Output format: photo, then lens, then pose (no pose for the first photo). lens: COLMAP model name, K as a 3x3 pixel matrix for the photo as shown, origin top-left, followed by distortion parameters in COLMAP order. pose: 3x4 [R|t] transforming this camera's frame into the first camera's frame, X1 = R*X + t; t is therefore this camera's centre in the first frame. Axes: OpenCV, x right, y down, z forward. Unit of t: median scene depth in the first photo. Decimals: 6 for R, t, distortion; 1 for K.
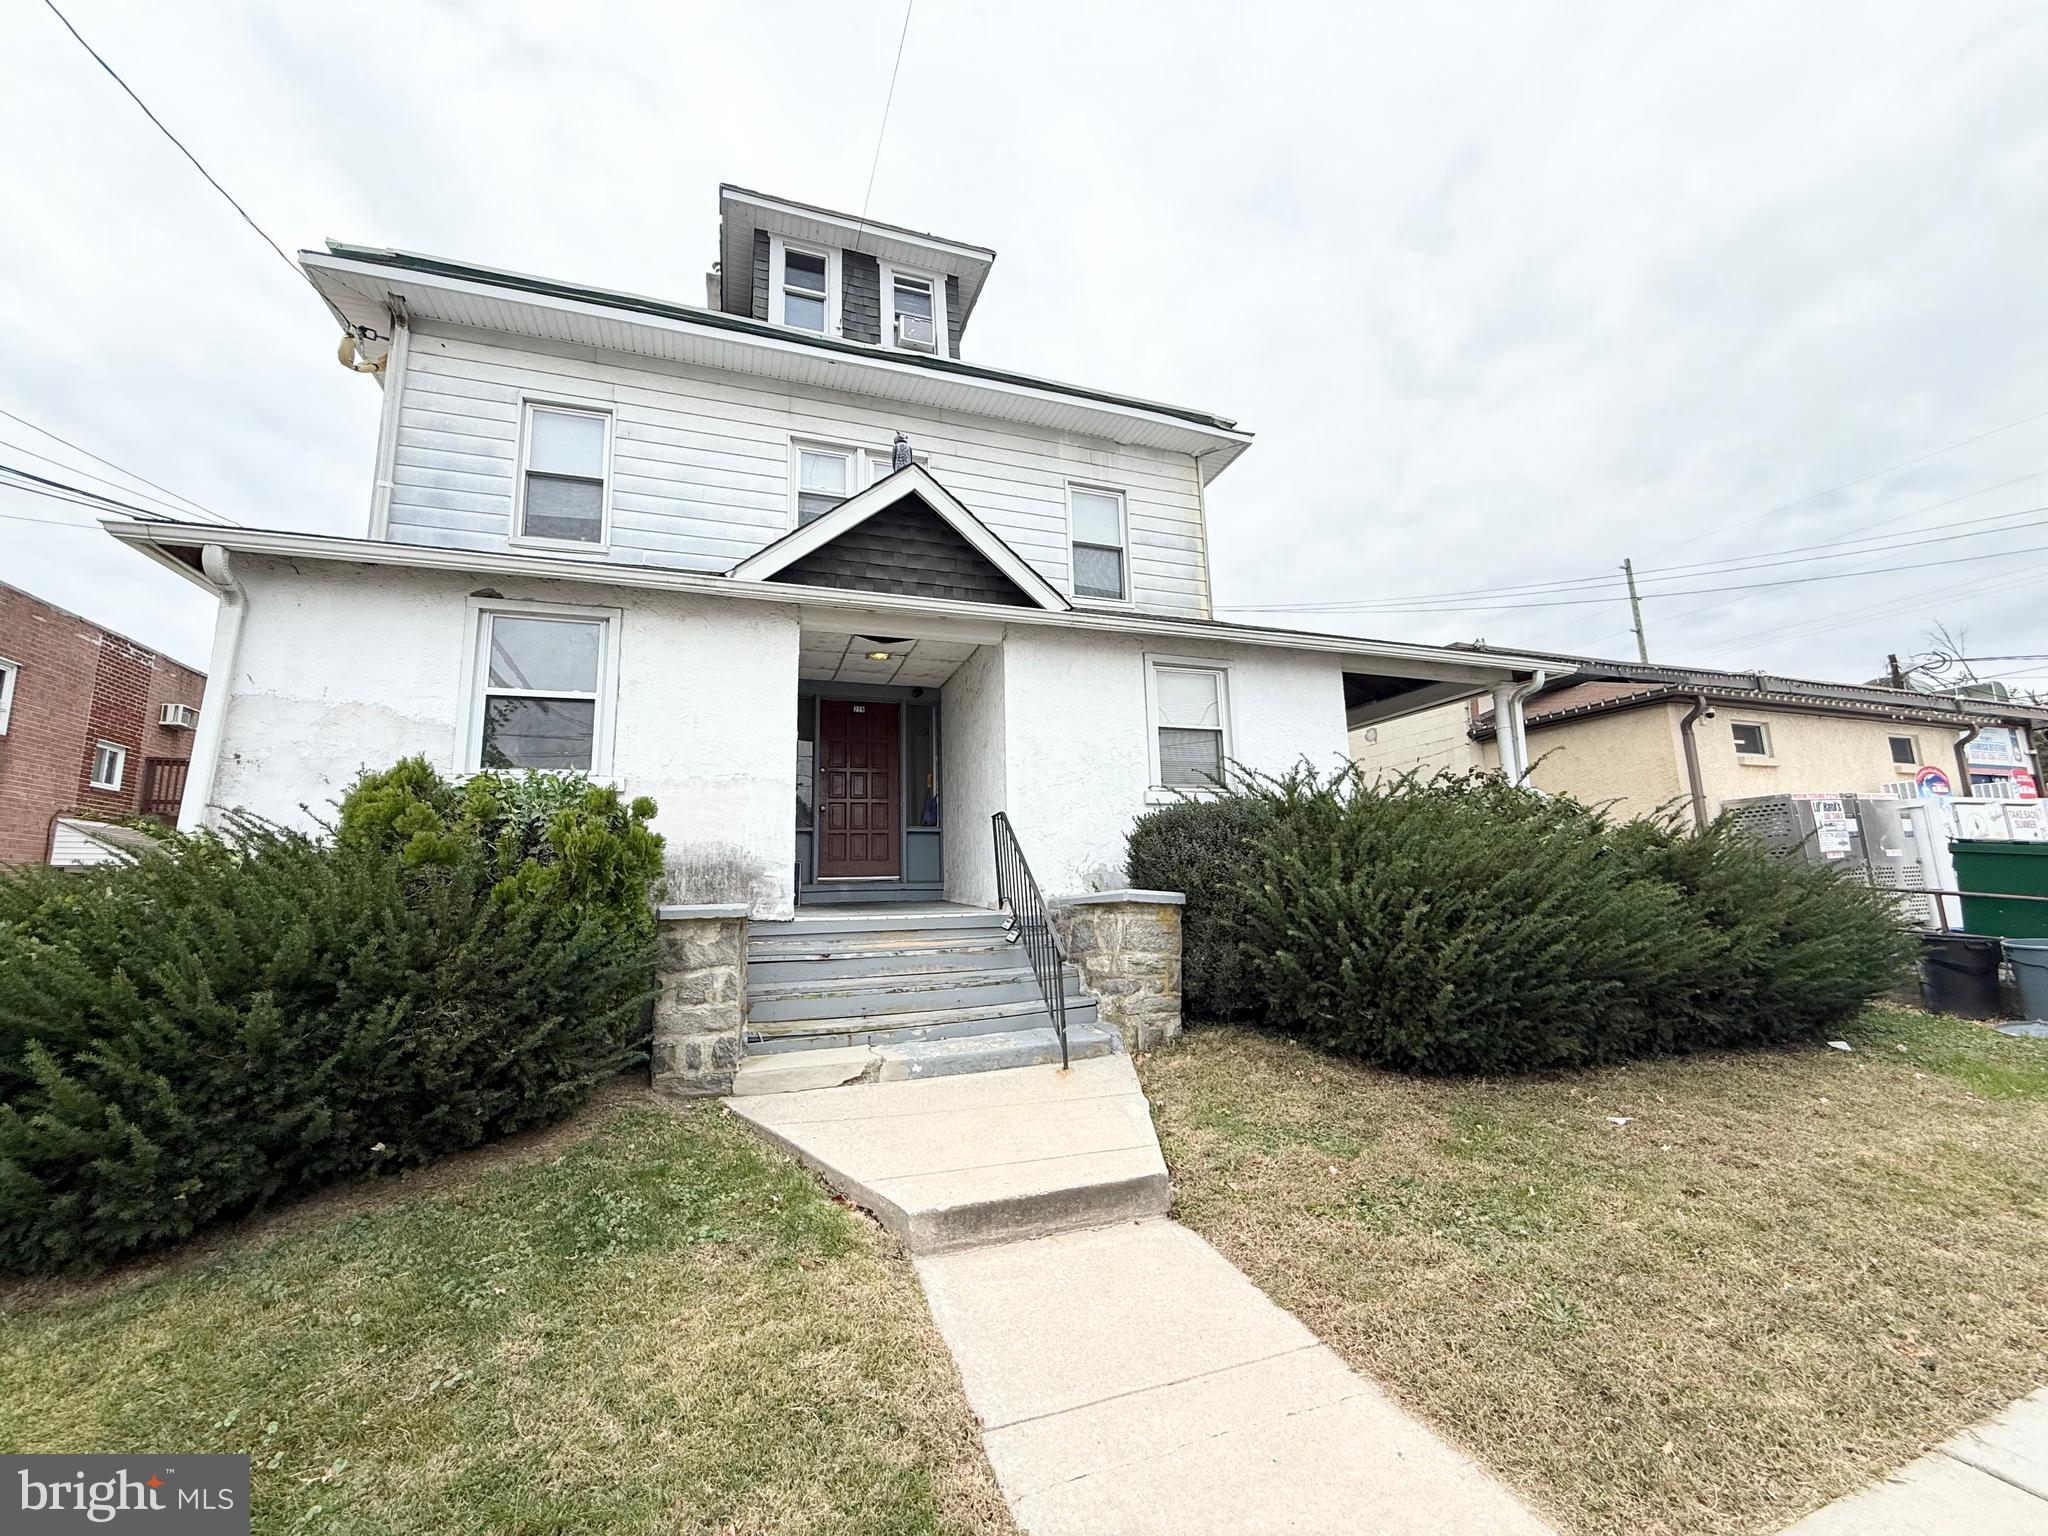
lens RADIAL K [[814.0, 0, 1020.5], [0, 814.0, 764.8], [0, 0, 1]] dist [-0.002483, -0.000085]
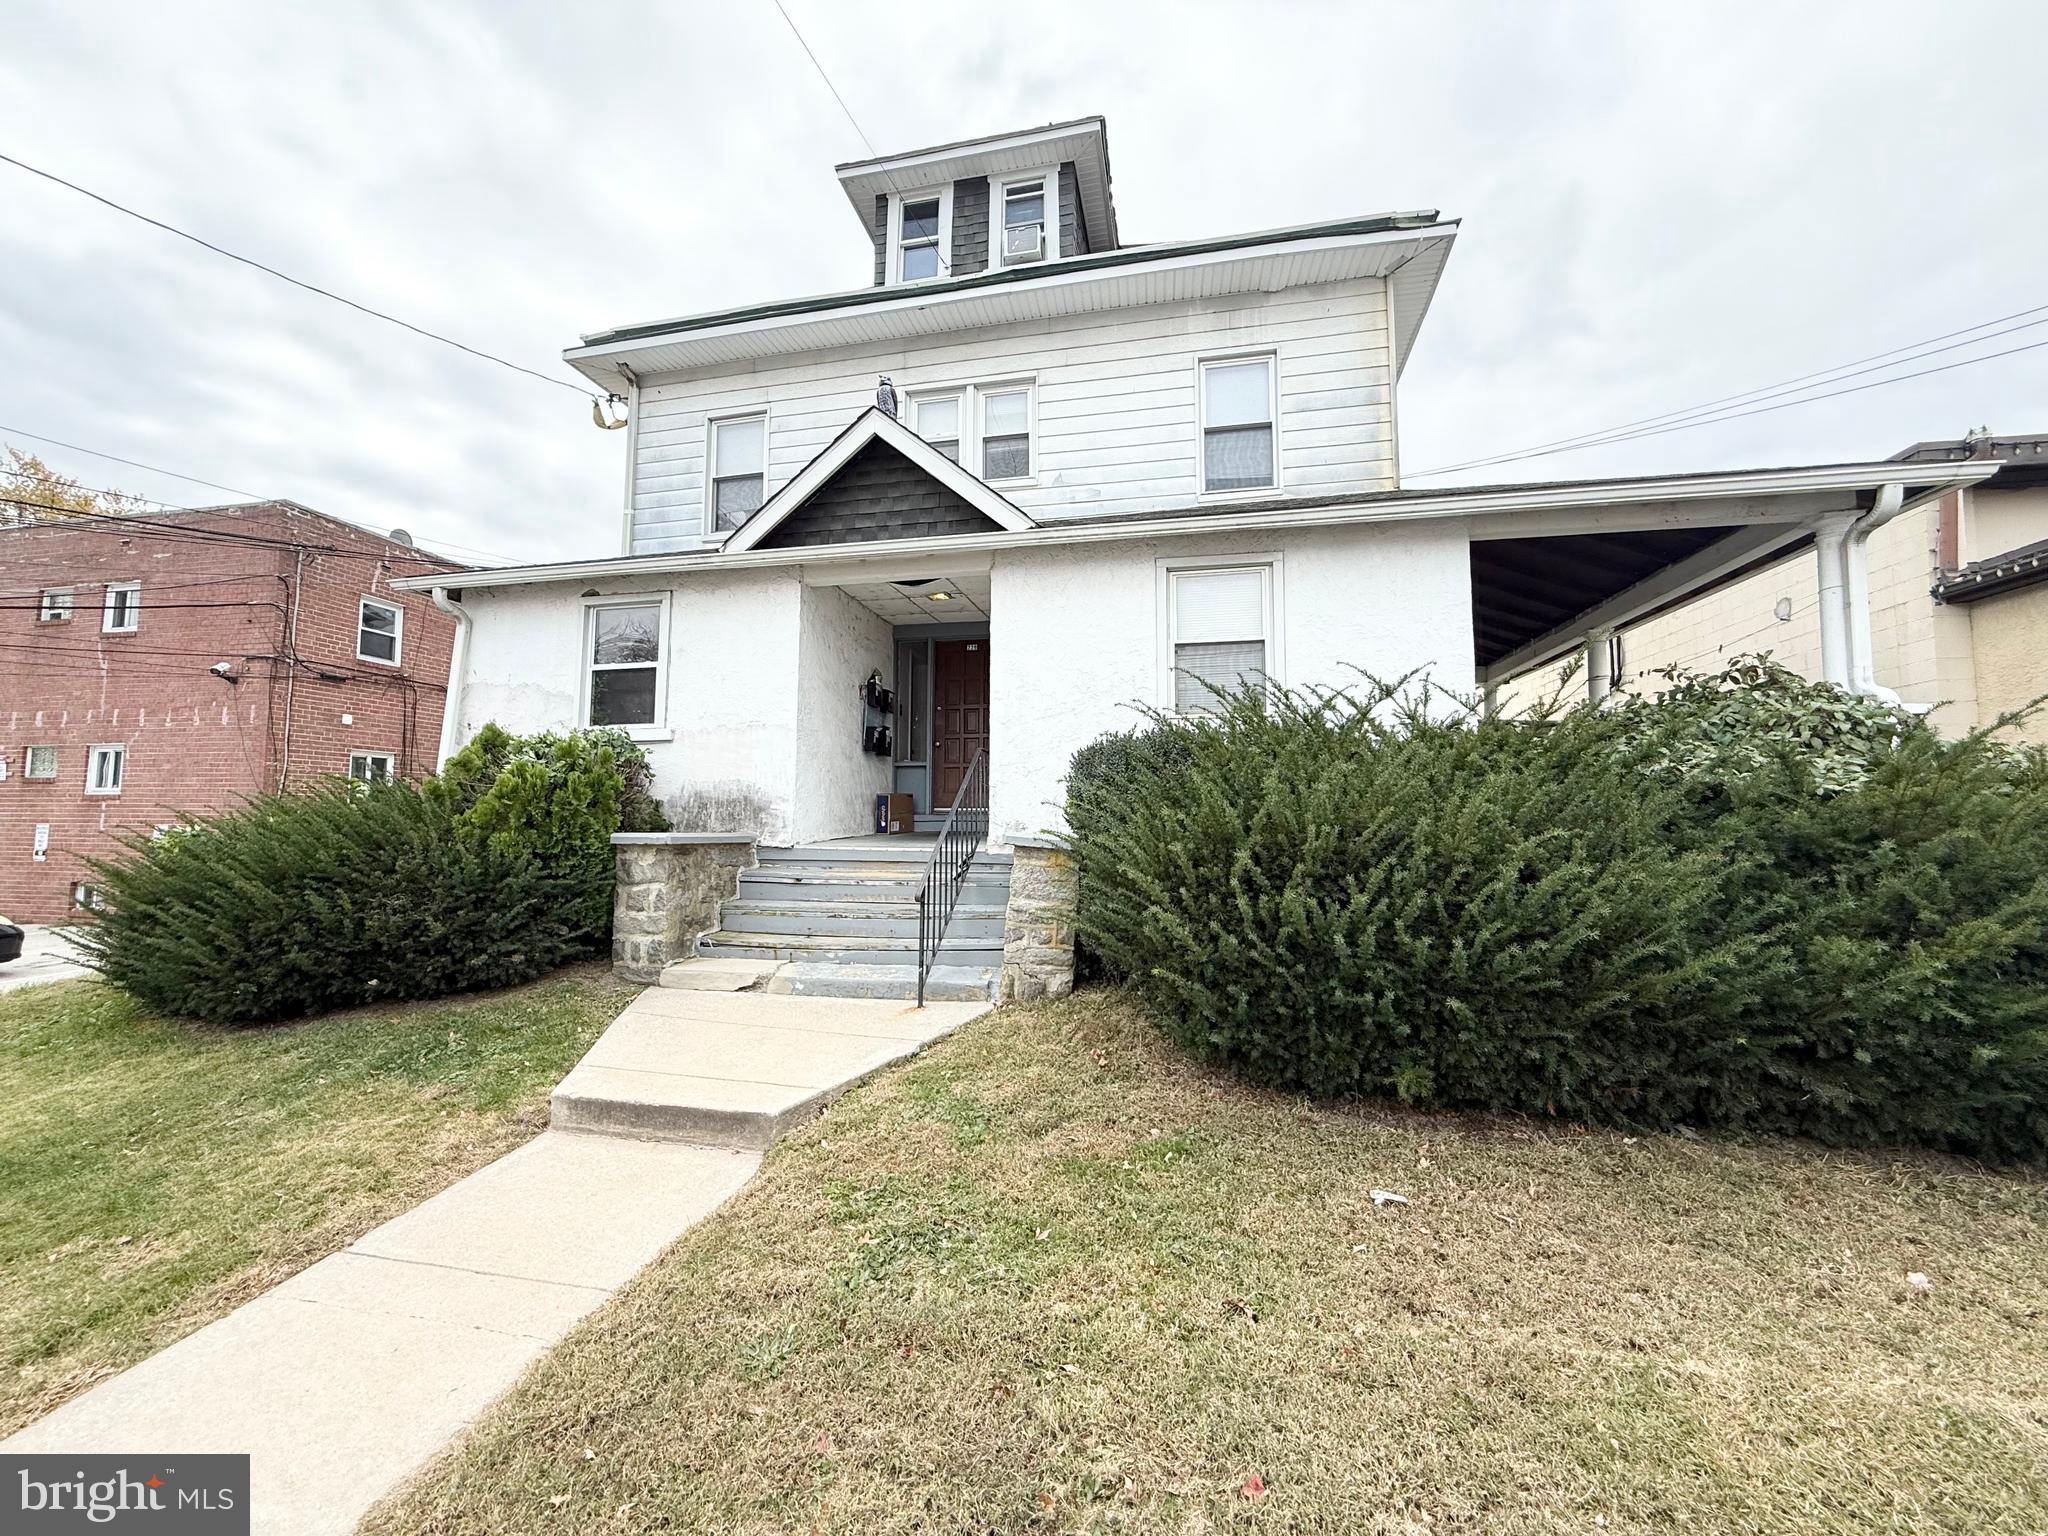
lens RADIAL K [[814.0, 0, 1021.1], [0, 814.0, 765.5], [0, 0, 1]] dist [-0.002483, -0.000085]
pose [[0.845553, -0.008121, -0.533830, 0.560155], [0.059603, 0.995070, 0.079269, 0.004232], [0.530554, -0.098844, 0.841868, 0.201327]]
